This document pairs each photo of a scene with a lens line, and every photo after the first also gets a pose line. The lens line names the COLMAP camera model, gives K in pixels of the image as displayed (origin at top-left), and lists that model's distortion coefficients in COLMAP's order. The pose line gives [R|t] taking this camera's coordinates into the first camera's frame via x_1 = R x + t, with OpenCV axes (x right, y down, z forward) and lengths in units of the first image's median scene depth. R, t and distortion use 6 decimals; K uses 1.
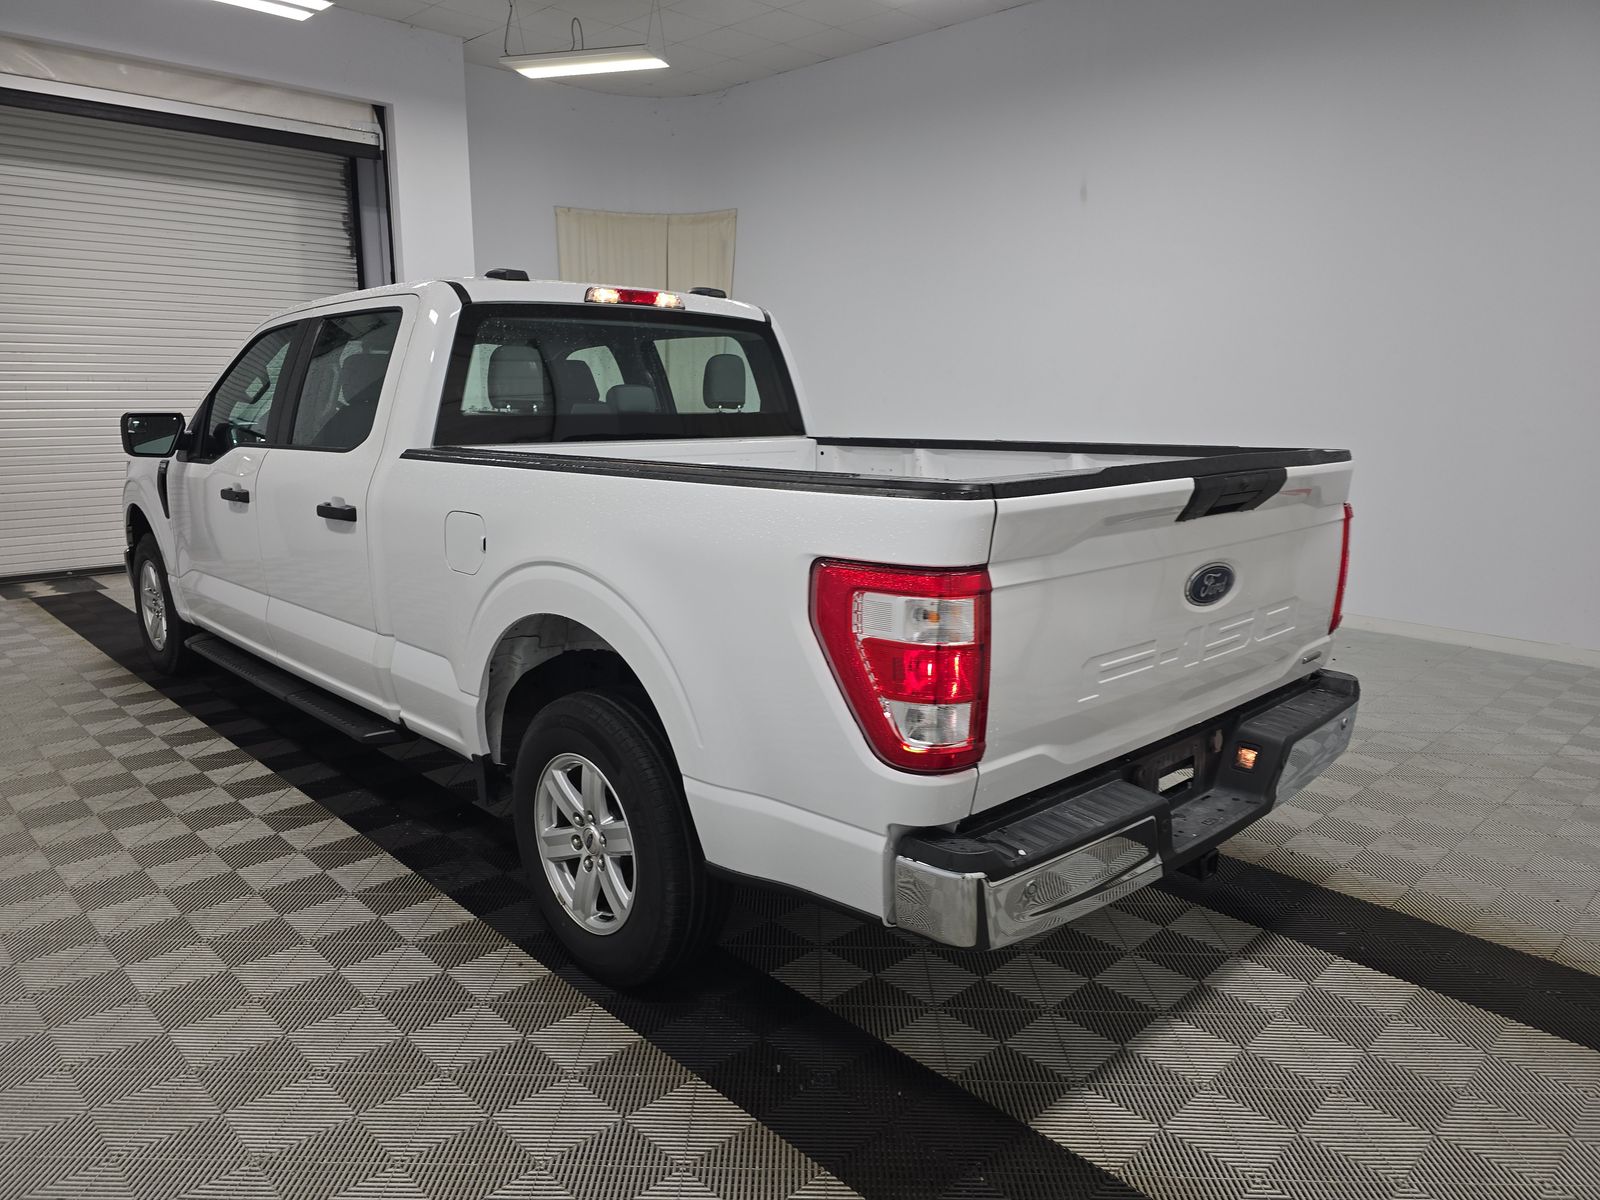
lens RADIAL K [[1072.3, 0, 802.7], [0, 1072.3, 595.4], [0, 0, 1]] dist [0.028992, -0.013275]
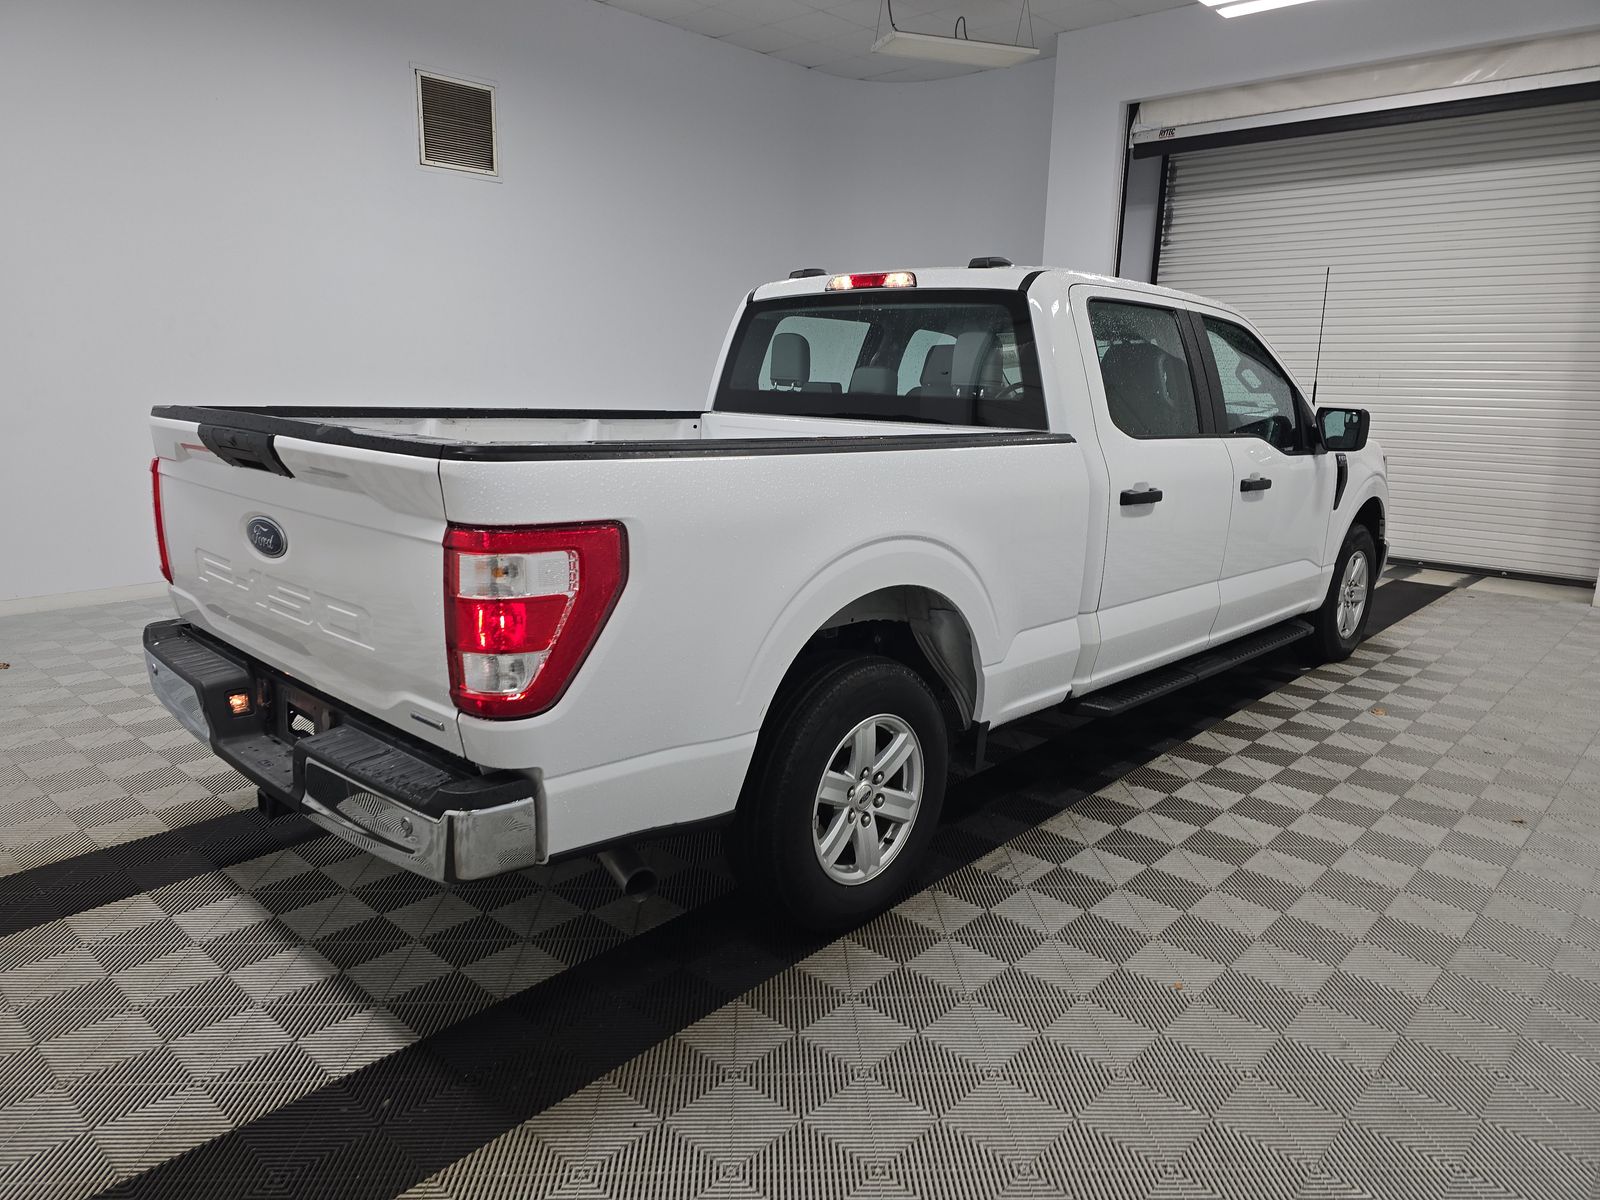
lens RADIAL K [[1072.3, 0, 790.9], [0, 1072.3, 604.7], [0, 0, 1]] dist [0.028992, -0.013275]
pose [[0.048795, 0.208452, -0.976815, 0.932979], [-0.209218, 0.958417, 0.194074, -0.167641], [0.976651, 0.194898, 0.090378, 0.912694]]
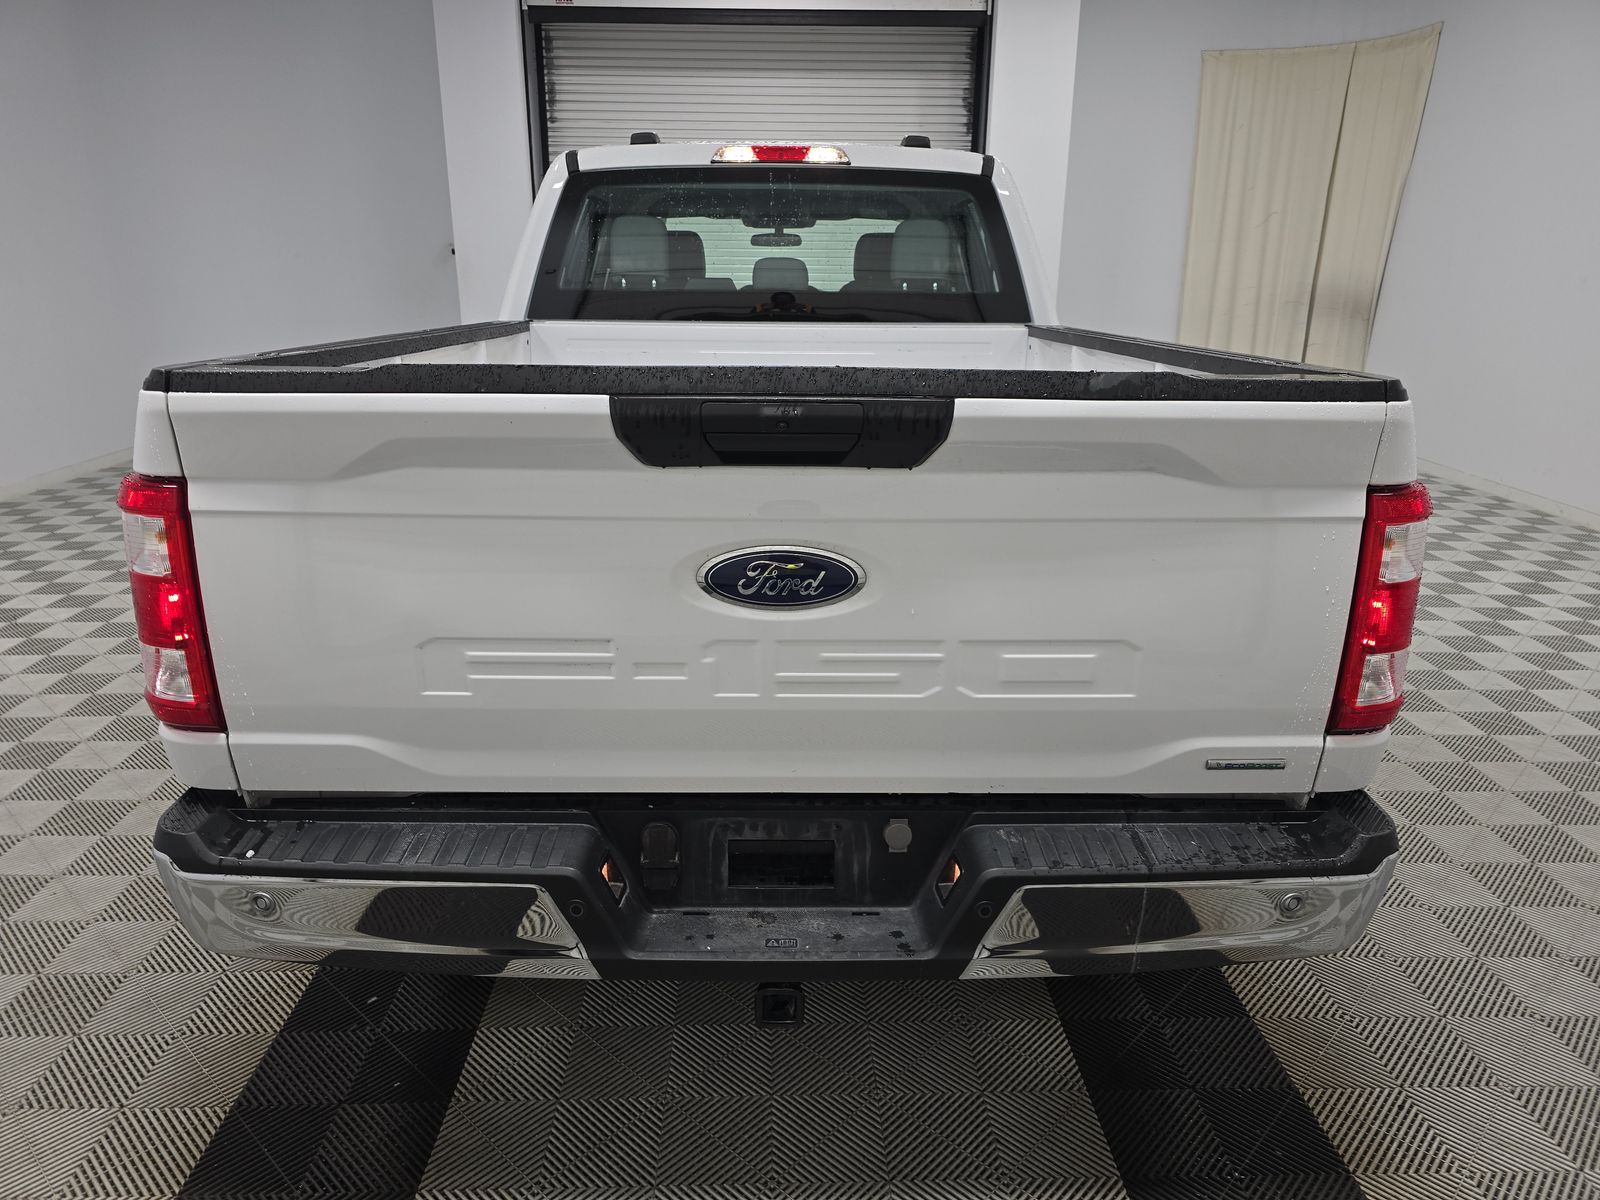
lens RADIAL K [[1072.3, 0, 783.9], [0, 1072.3, 601.6], [0, 0, 1]] dist [0.028992, -0.013275]
pose [[0.736827, 0.200239, -0.645748, 0.493535], [-0.130954, 0.979315, 0.154250, -0.058410], [0.663278, -0.029093, 0.747807, 0.345332]]
